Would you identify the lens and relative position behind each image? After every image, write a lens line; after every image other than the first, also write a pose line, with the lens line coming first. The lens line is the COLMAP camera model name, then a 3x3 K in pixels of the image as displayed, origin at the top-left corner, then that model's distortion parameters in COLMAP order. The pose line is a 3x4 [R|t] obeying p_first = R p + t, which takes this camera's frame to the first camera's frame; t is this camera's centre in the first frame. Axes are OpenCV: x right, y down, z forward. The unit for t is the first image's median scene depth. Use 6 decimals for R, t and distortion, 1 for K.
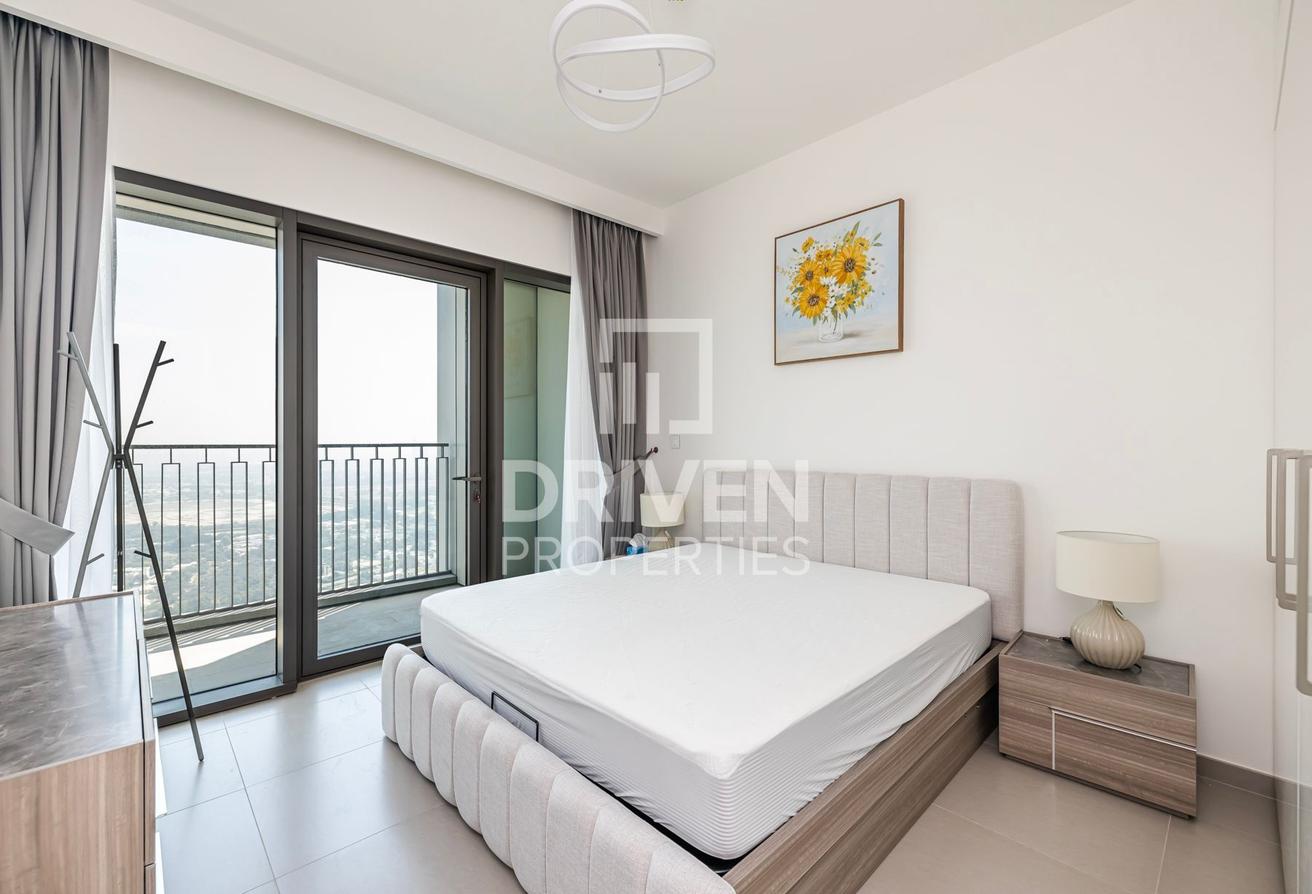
lens RADIAL K [[561.6, 0, 656.7], [0, 561.6, 441.2], [0, 0, 1]] dist [-0.001675, -0.000743]
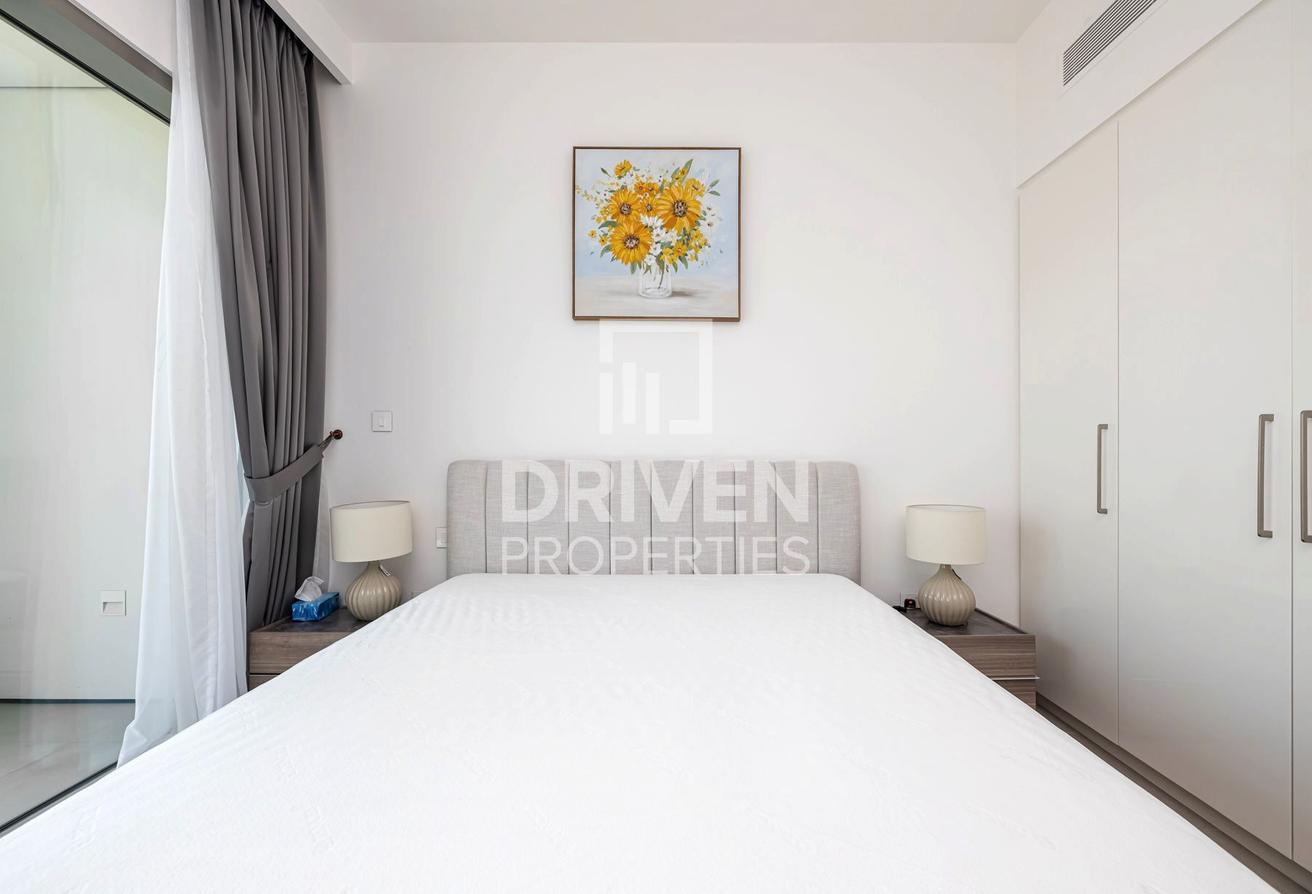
lens RADIAL K [[561.6, 0, 656.7], [0, 561.6, 441.2], [0, 0, 1]] dist [-0.001675, -0.000743]
pose [[0.686627, 0.003744, 0.727000, -0.273063], [-0.005393, 0.999985, -0.000056, 0.028066], [-0.726990, -0.003882, 0.686638, 0.446637]]
